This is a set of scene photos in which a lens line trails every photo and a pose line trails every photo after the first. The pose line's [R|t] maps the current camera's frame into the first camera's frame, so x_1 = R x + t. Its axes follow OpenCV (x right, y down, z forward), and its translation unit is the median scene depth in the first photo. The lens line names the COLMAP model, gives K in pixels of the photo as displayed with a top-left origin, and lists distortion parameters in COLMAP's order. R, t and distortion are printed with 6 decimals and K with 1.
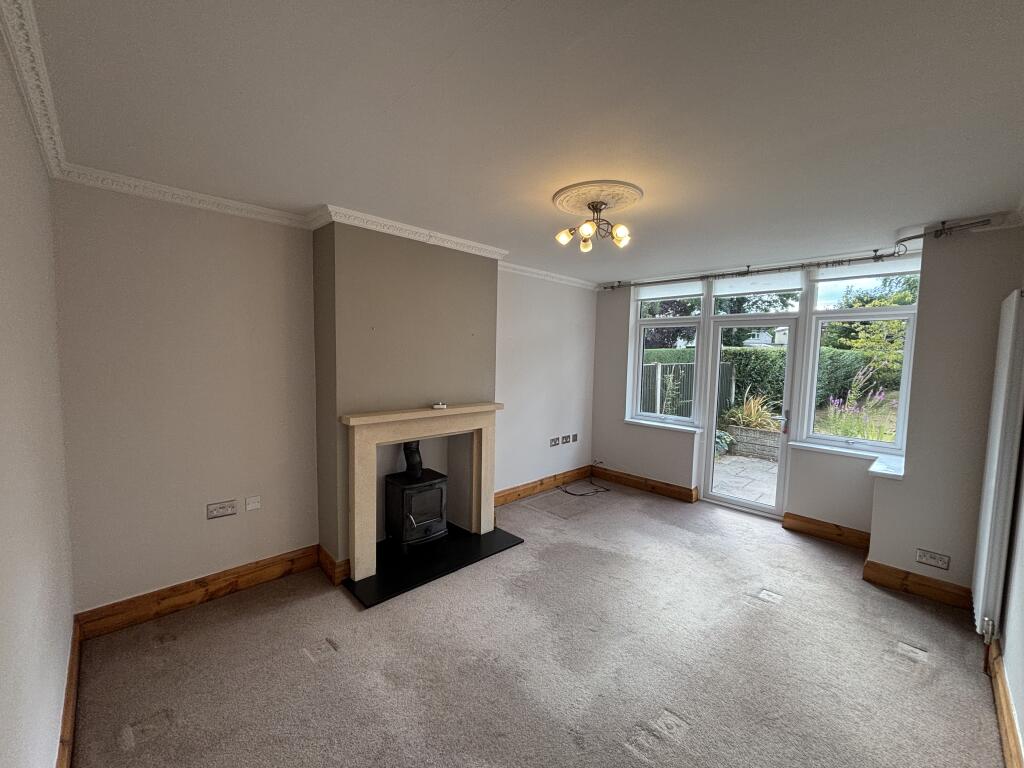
lens RADIAL K [[416.9, 0, 511.8], [0, 416.9, 383.8], [0, 0, 1]] dist [-0.001658, 0.000249]
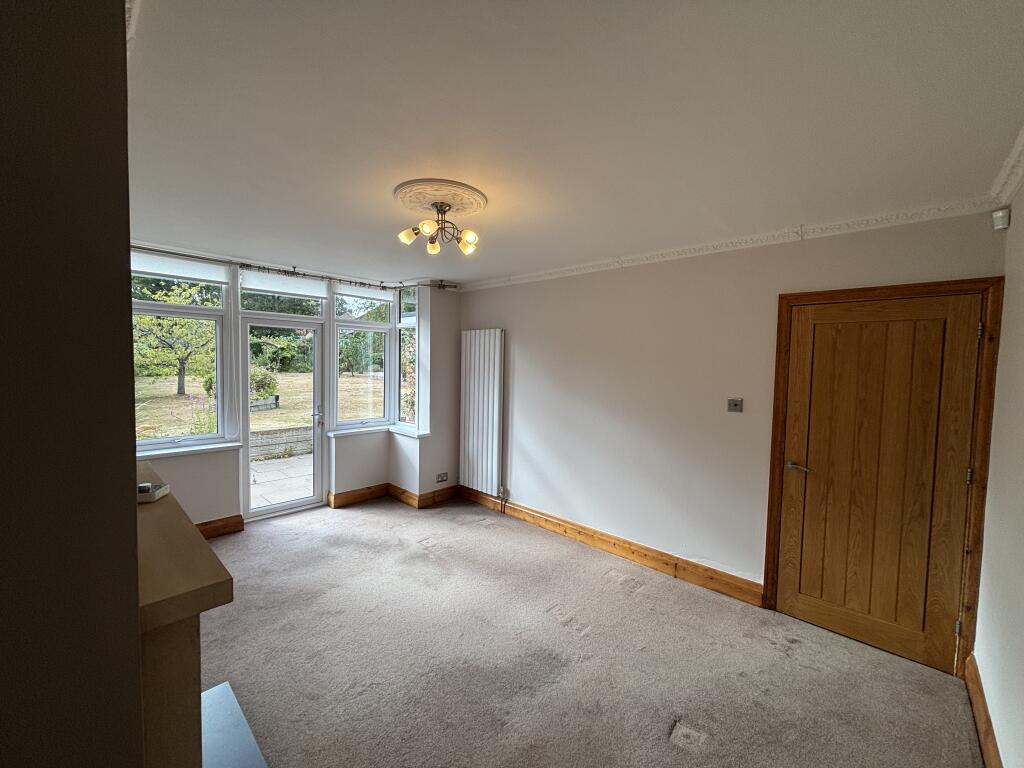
lens RADIAL K [[416.9, 0, 512.1], [0, 416.9, 383.3], [0, 0, 1]] dist [-0.001658, 0.000249]
pose [[-0.049595, -0.070483, 0.996279, -0.481789], [0.050773, 0.996039, 0.072994, -0.052603], [-0.997478, 0.054204, -0.045820, 0.551779]]
